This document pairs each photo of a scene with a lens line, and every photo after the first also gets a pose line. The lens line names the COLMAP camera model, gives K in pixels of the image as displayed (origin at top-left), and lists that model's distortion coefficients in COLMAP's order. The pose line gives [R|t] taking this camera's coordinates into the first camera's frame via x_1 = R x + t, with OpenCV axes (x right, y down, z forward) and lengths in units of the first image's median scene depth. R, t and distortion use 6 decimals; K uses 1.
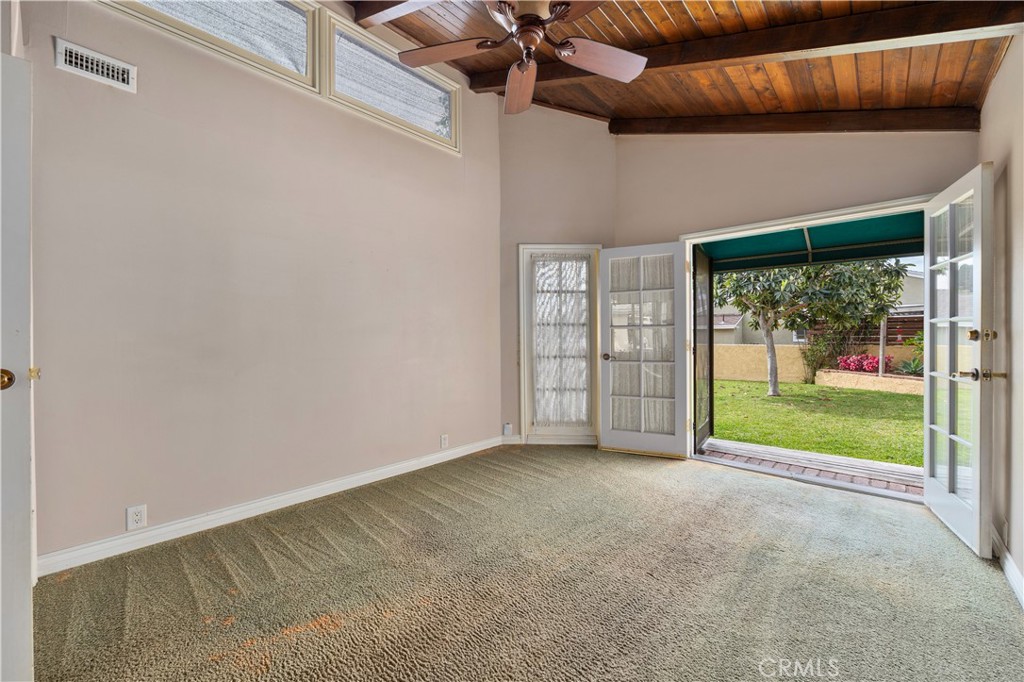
lens RADIAL K [[417.0, 0, 510.6], [0, 417.0, 339.4], [0, 0, 1]] dist [-0.002257, 0.000032]
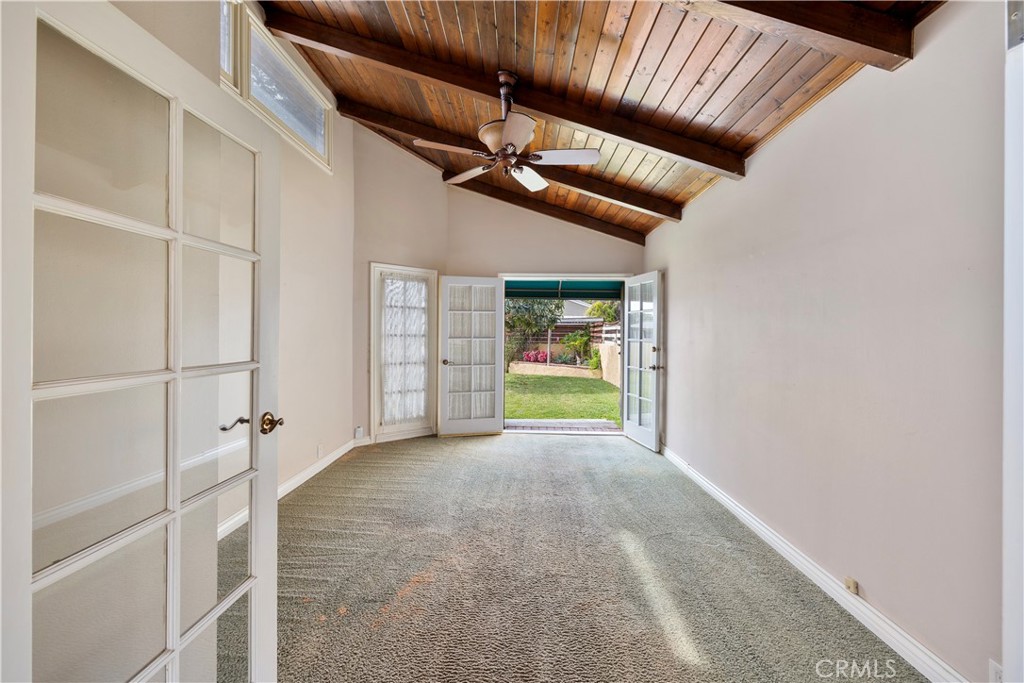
lens RADIAL K [[417.0, 0, 512.9], [0, 417.0, 337.0], [0, 0, 1]] dist [-0.002257, 0.000032]
pose [[0.756685, 0.002191, 0.653775, -0.412540], [-0.005875, 0.999977, 0.003448, -0.037352], [-0.653753, -0.006450, 0.756681, -0.074337]]
